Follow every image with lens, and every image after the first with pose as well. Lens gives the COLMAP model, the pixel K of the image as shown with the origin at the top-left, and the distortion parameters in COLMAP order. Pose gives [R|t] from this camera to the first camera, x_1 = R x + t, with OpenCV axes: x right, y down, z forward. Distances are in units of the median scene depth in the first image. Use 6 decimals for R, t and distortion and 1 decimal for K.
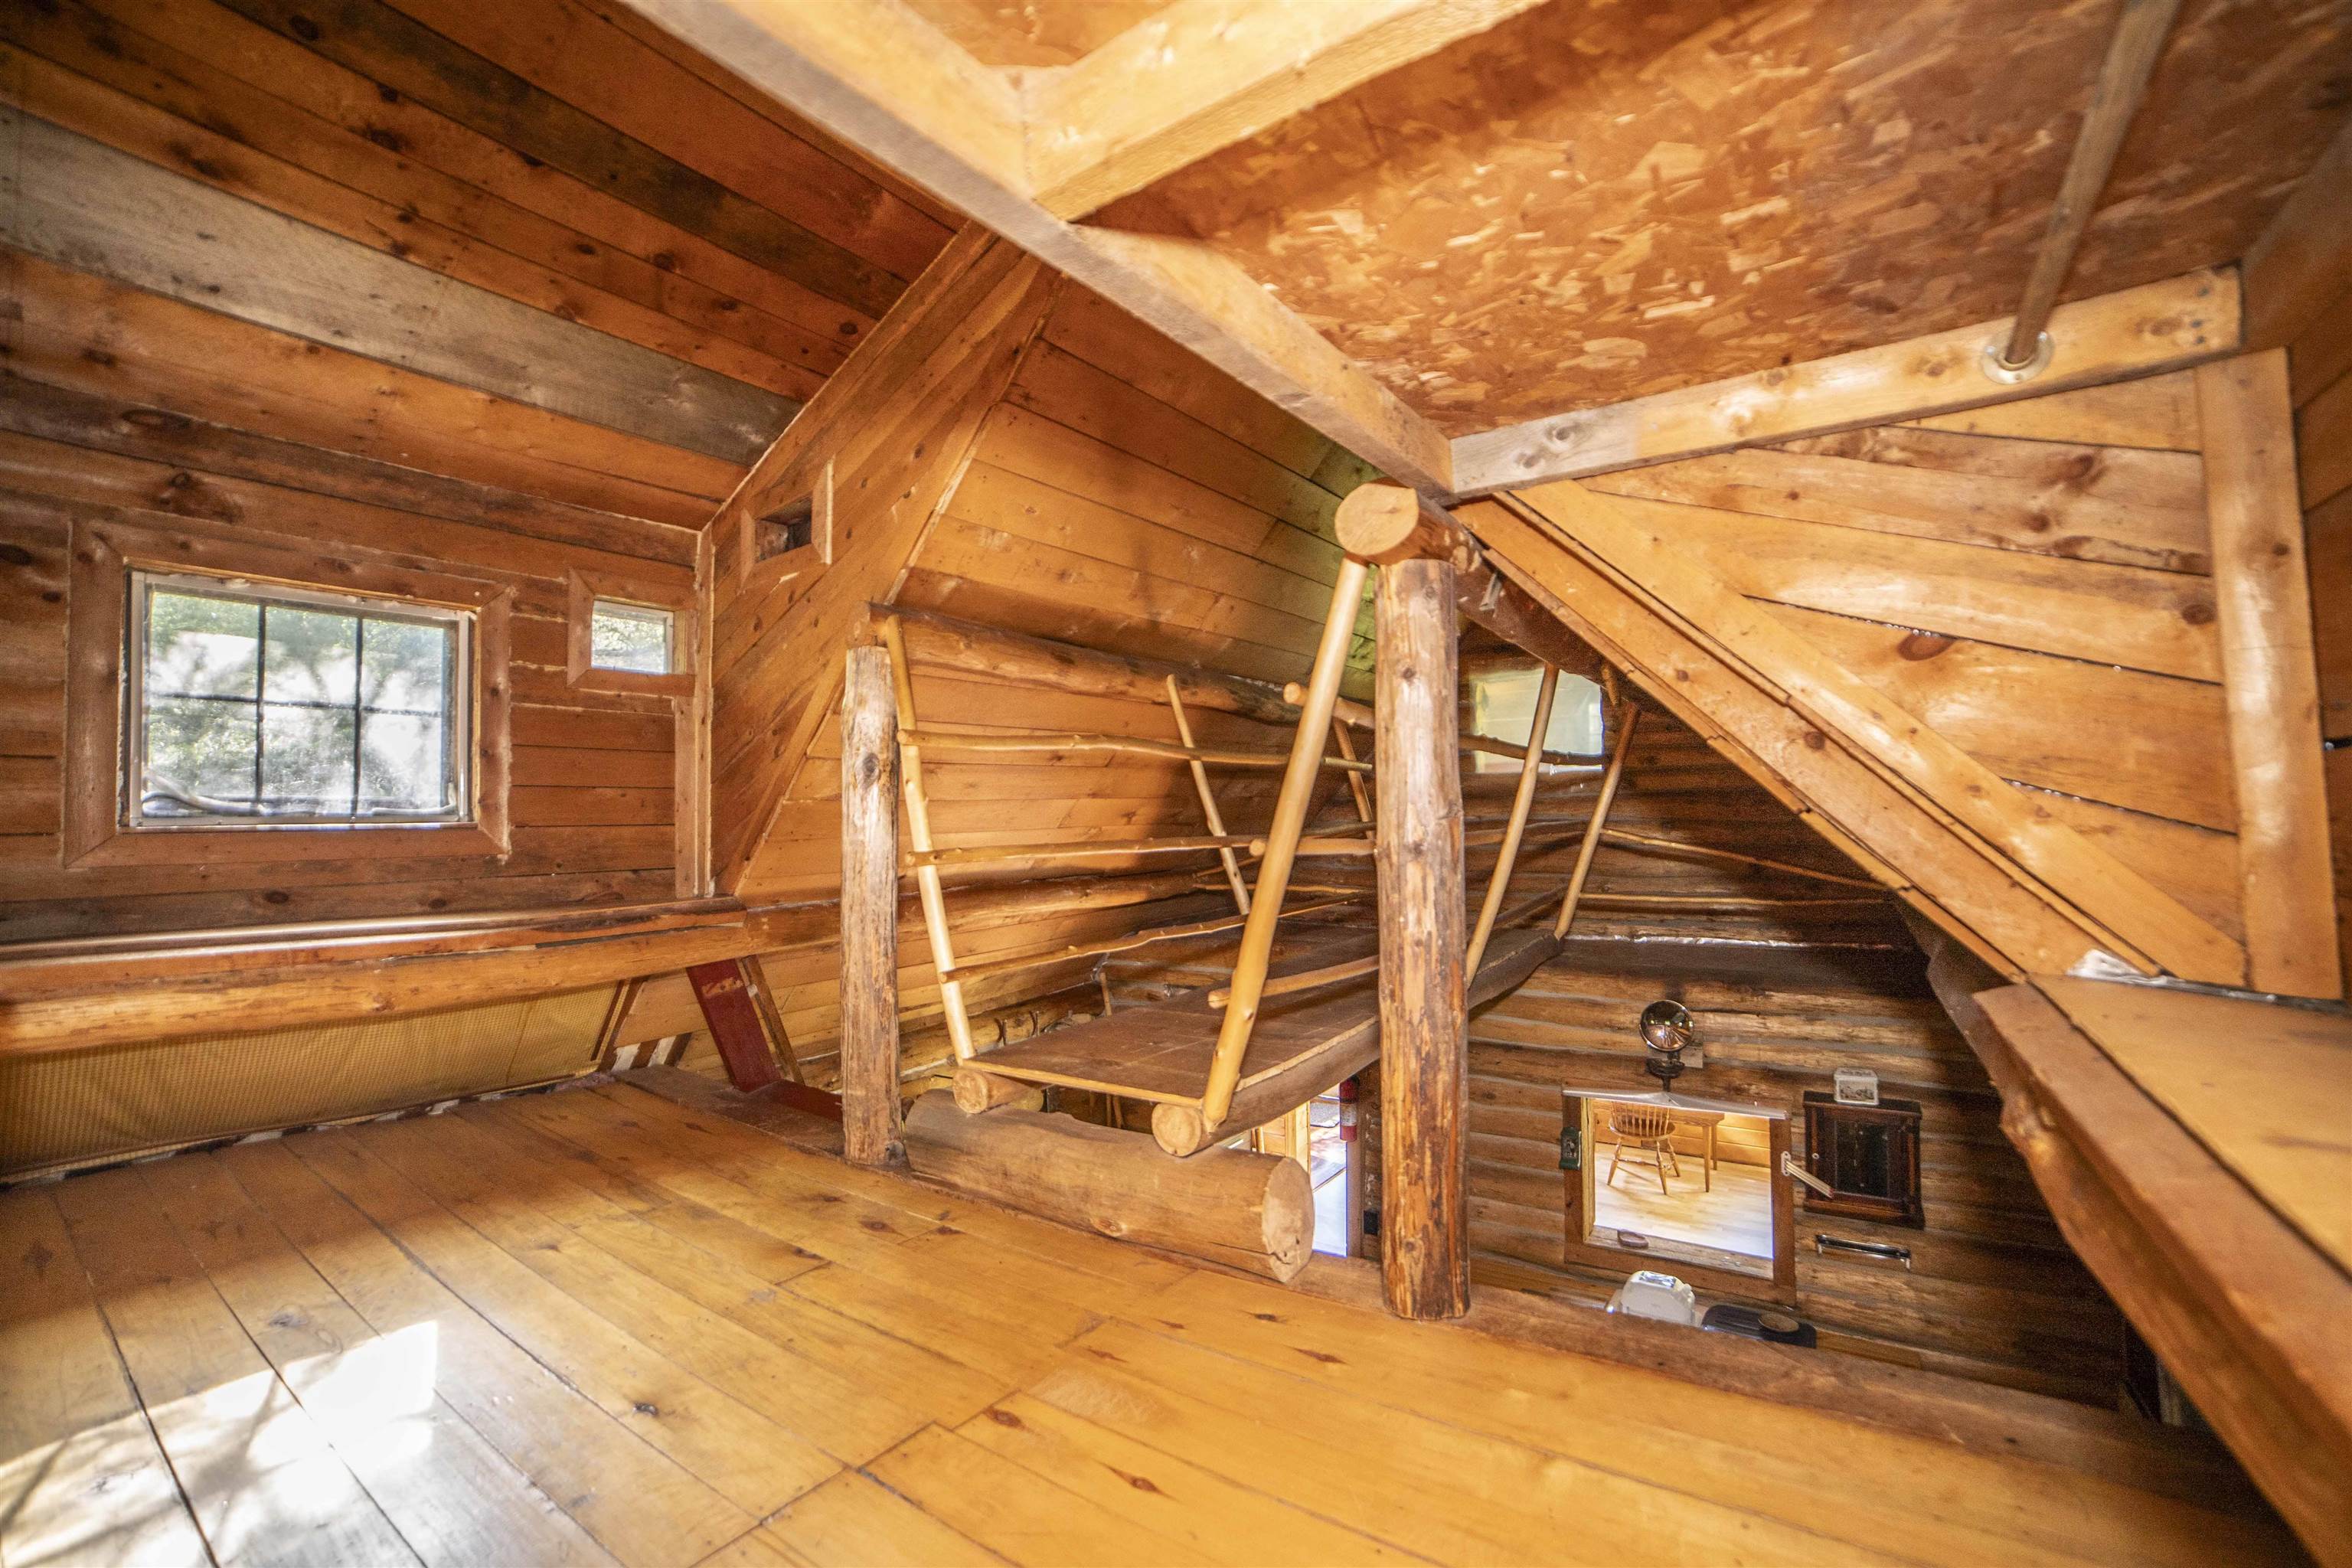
lens RADIAL K [[1036.7, 0, 1218.9], [0, 1036.7, 822.8], [0, 0, 1]] dist [-0.099290, 0.035937]
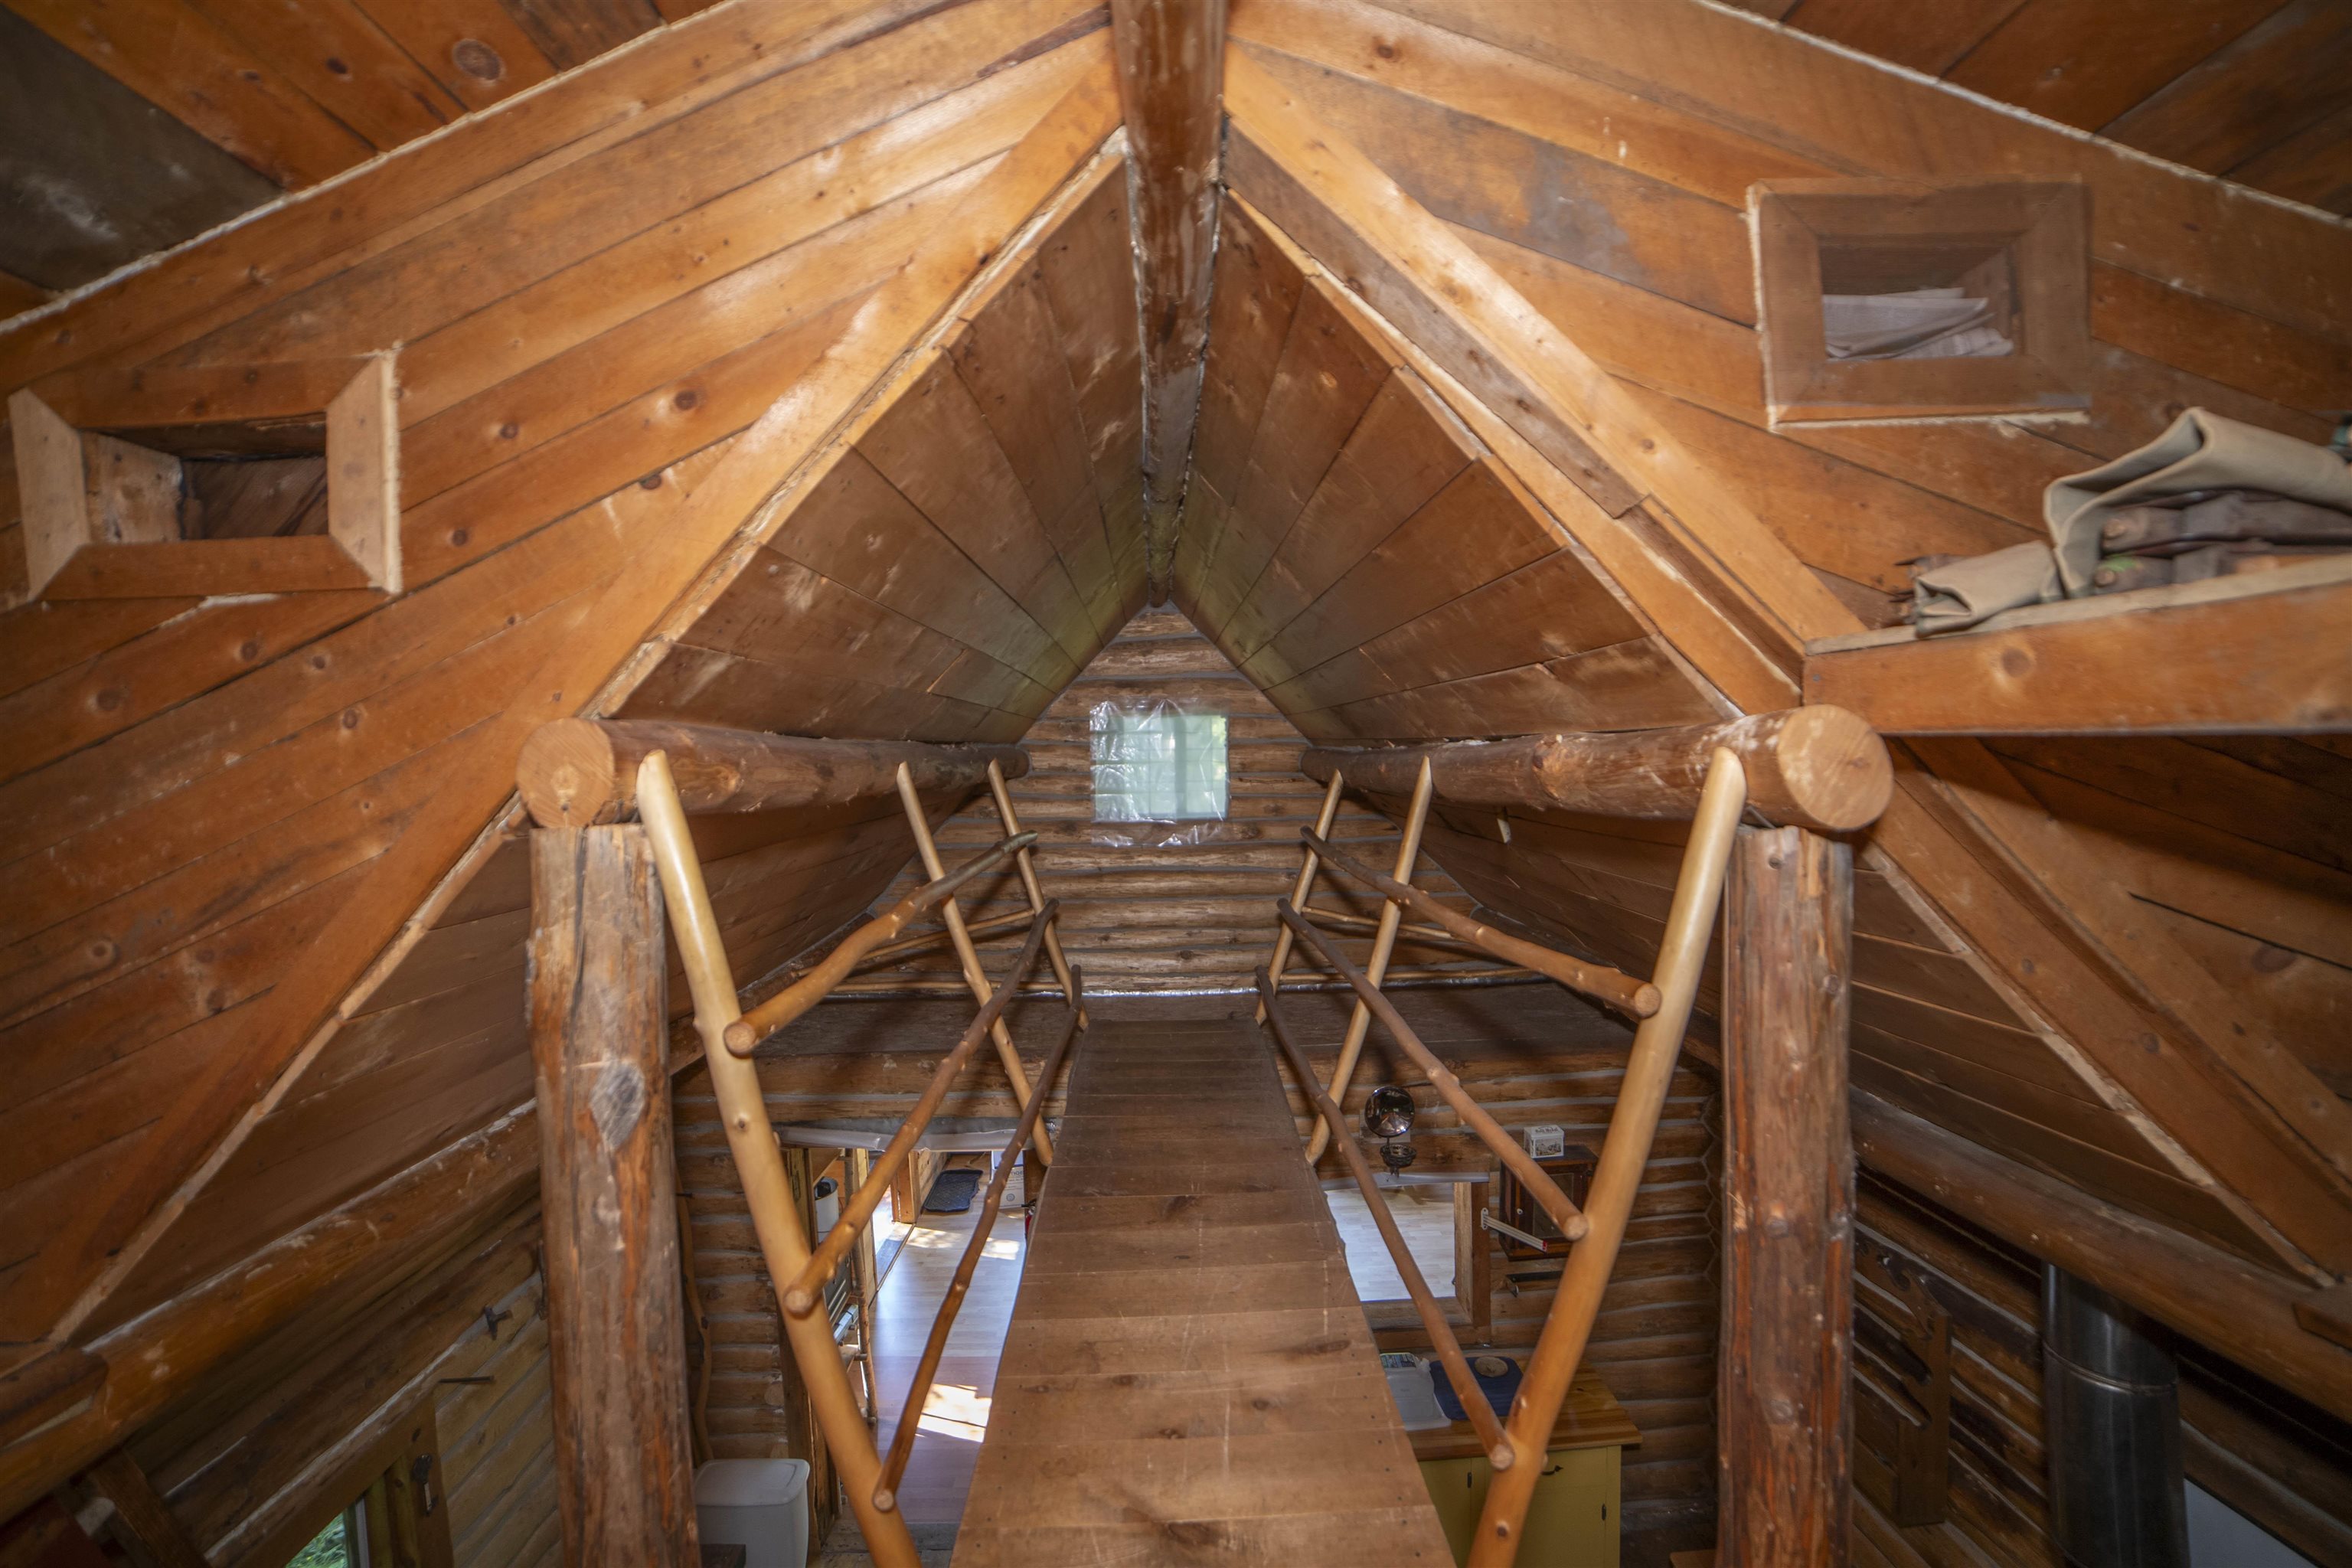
lens RADIAL K [[959.6, 0, 1172.6], [0, 959.6, 799.2], [0, 0, 1]] dist [-0.104601, 0.036573]
pose [[0.799622, -0.021560, 0.600116, -0.368281], [-0.007997, 0.998884, 0.046542, -0.195237], [-0.600450, -0.042015, 0.798557, 0.501001]]
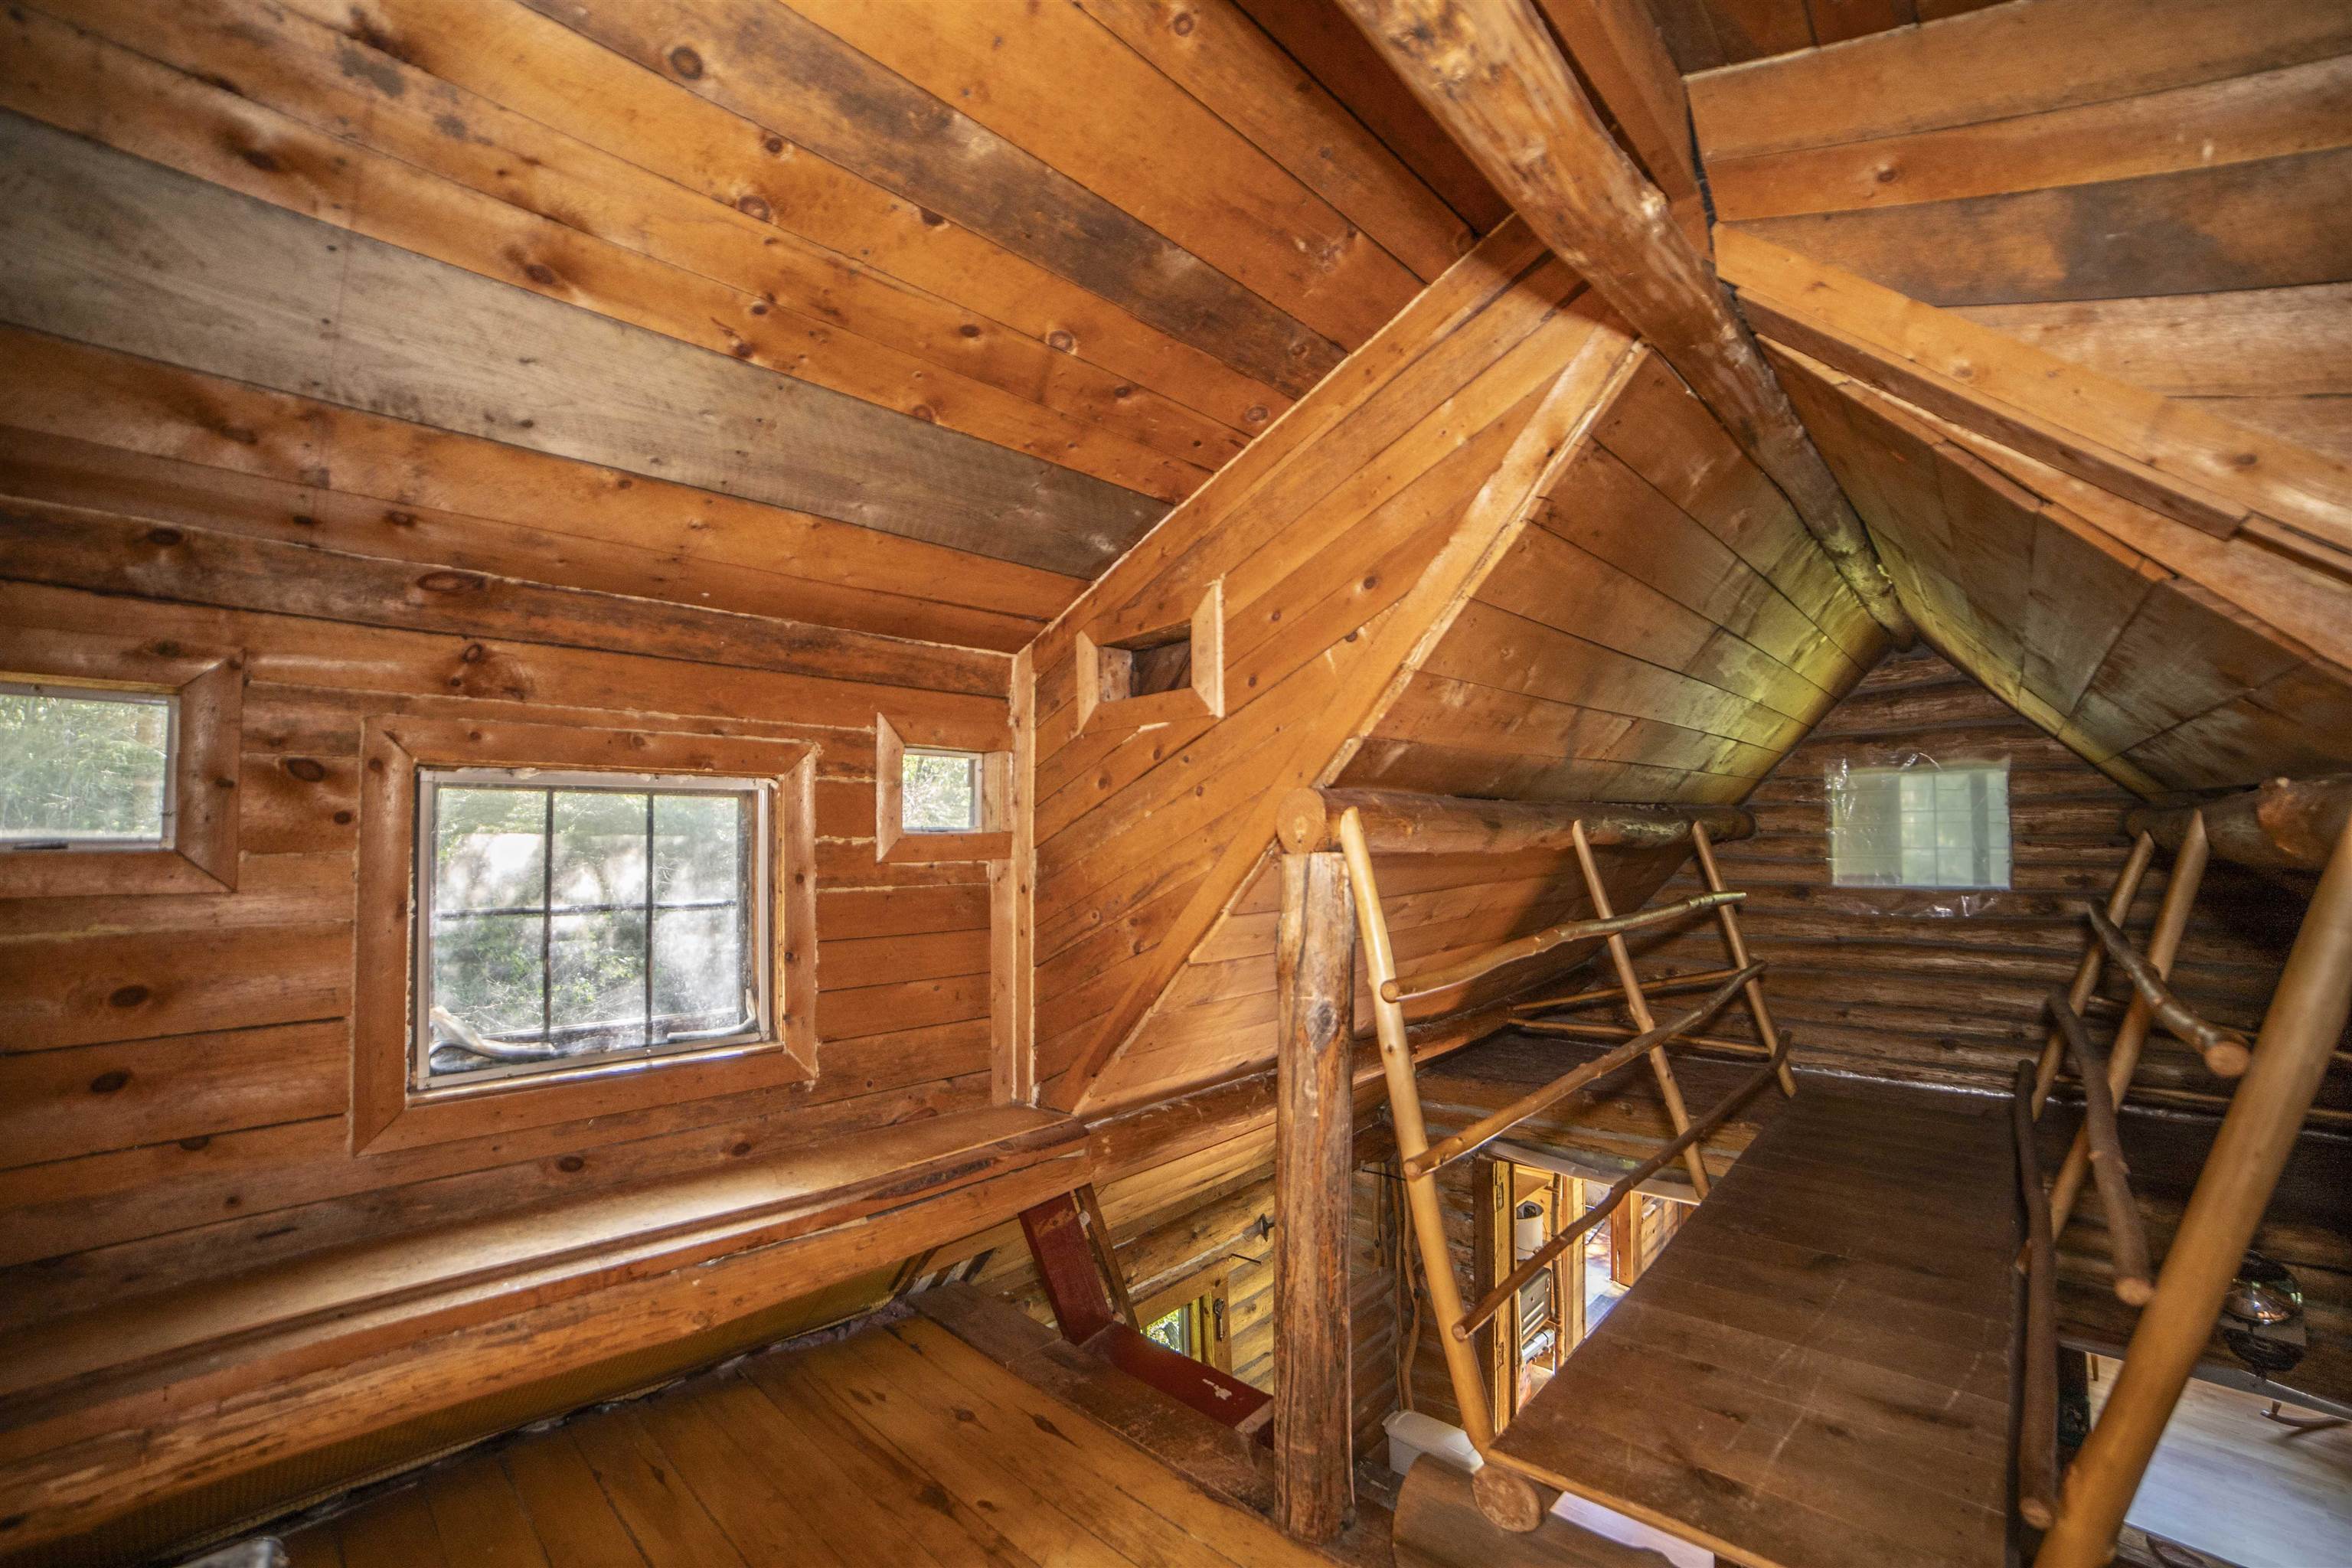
lens RADIAL K [[1002.4, 0, 1161.1], [0, 1002.4, 800.0], [0, 0, 1]] dist [-0.114723, 0.045471]
pose [[0.989219, 0.001294, -0.146438, -0.333406], [-0.004146, 0.999808, -0.019169, -0.186532], [0.146385, 0.019570, 0.989034, 0.257769]]
